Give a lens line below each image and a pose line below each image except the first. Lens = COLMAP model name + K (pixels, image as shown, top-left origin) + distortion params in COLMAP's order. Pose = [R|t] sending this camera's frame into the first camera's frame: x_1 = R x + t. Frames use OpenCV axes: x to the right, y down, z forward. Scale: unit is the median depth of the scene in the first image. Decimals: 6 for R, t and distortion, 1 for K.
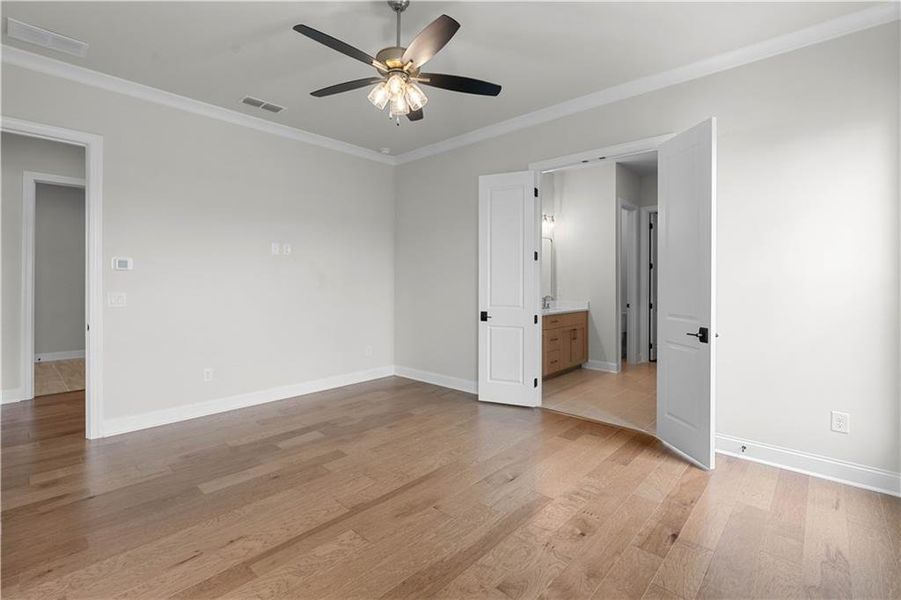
lens RADIAL K [[412.9, 0, 455.0], [0, 412.9, 282.1], [0, 0, 1]] dist [-0.001177, -0.000193]
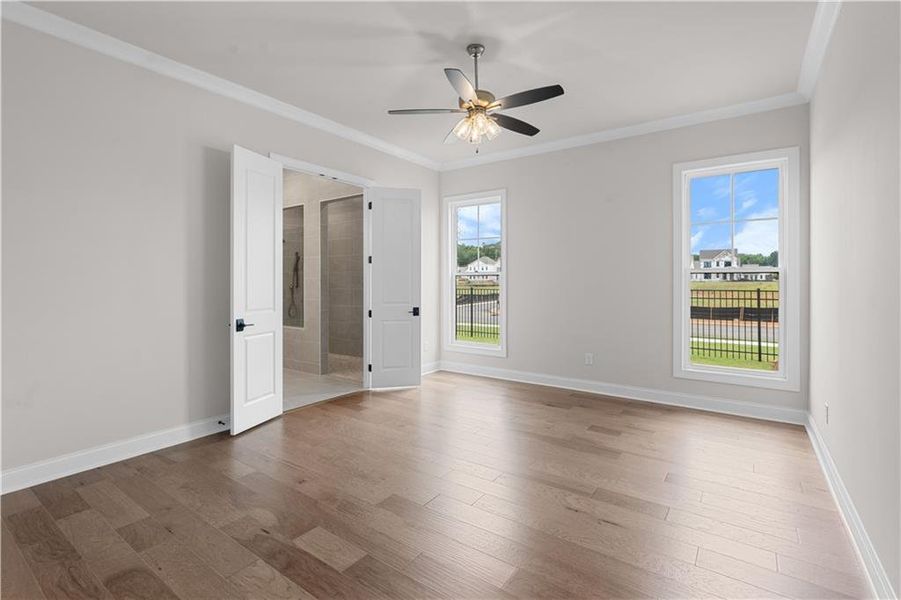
lens RADIAL K [[412.9, 0, 455.0], [0, 412.9, 282.1], [0, 0, 1]] dist [-0.001177, -0.000193]
pose [[-0.120216, -0.005769, 0.992731, -0.788980], [-0.001535, 0.999983, 0.005625, -0.004876], [-0.992747, -0.000848, -0.120222, 0.712101]]
